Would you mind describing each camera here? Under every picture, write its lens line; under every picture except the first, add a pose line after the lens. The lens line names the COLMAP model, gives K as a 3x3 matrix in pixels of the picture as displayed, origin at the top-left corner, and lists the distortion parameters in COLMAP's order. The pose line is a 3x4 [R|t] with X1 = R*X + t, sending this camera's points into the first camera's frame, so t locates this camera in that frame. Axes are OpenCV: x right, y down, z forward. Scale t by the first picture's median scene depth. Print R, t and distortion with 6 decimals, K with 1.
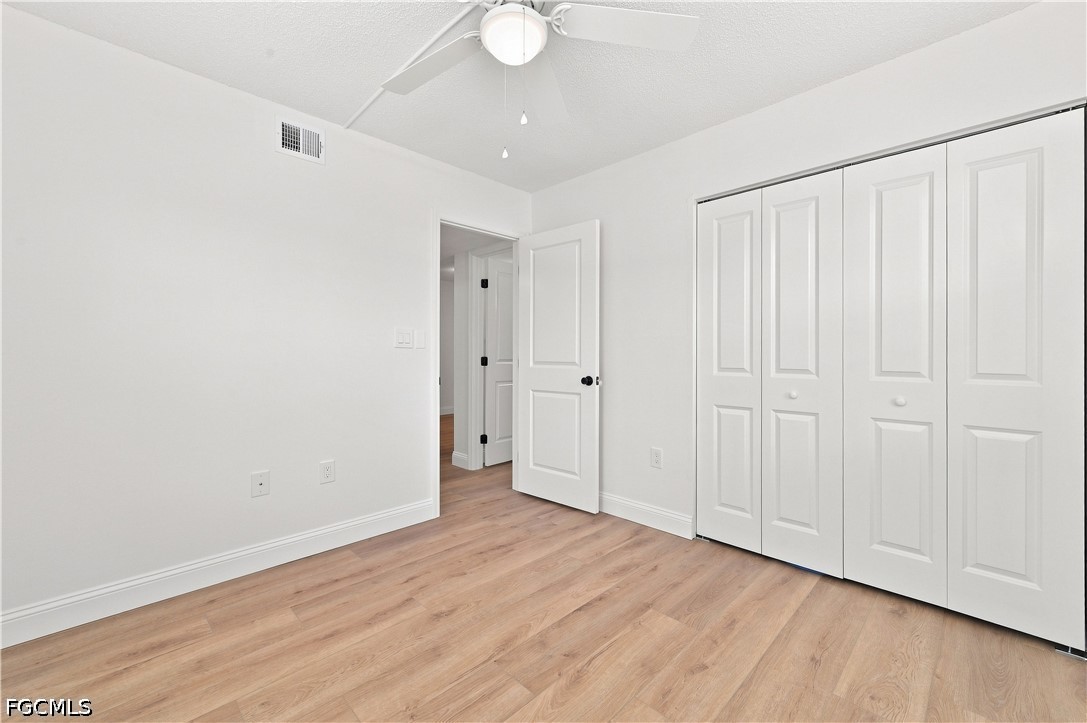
lens RADIAL K [[437.1, 0, 544.1], [0, 437.1, 356.1], [0, 0, 1]] dist [0.003212, 0.000124]
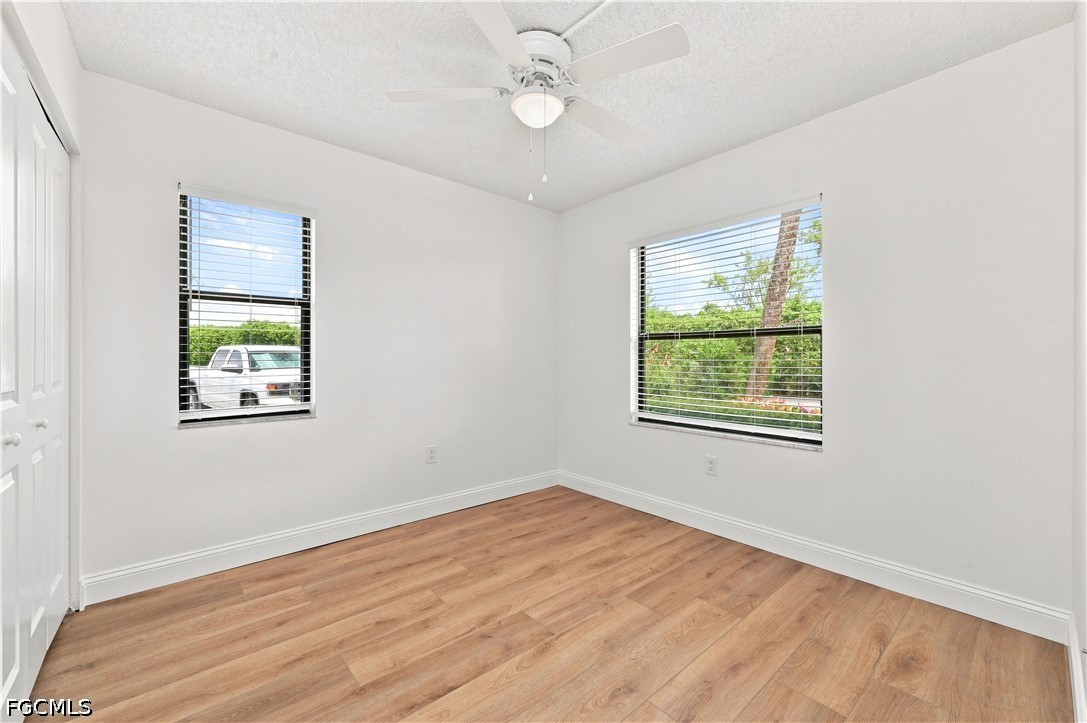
lens RADIAL K [[437.1, 0, 540.8], [0, 437.1, 361.7], [0, 0, 1]] dist [0.003212, 0.000124]
pose [[-0.996587, 0.000513, 0.082551, -0.163009], [0.001891, 0.999860, 0.016619, -0.021765], [-0.082531, 0.016718, -0.996448, 1.990893]]
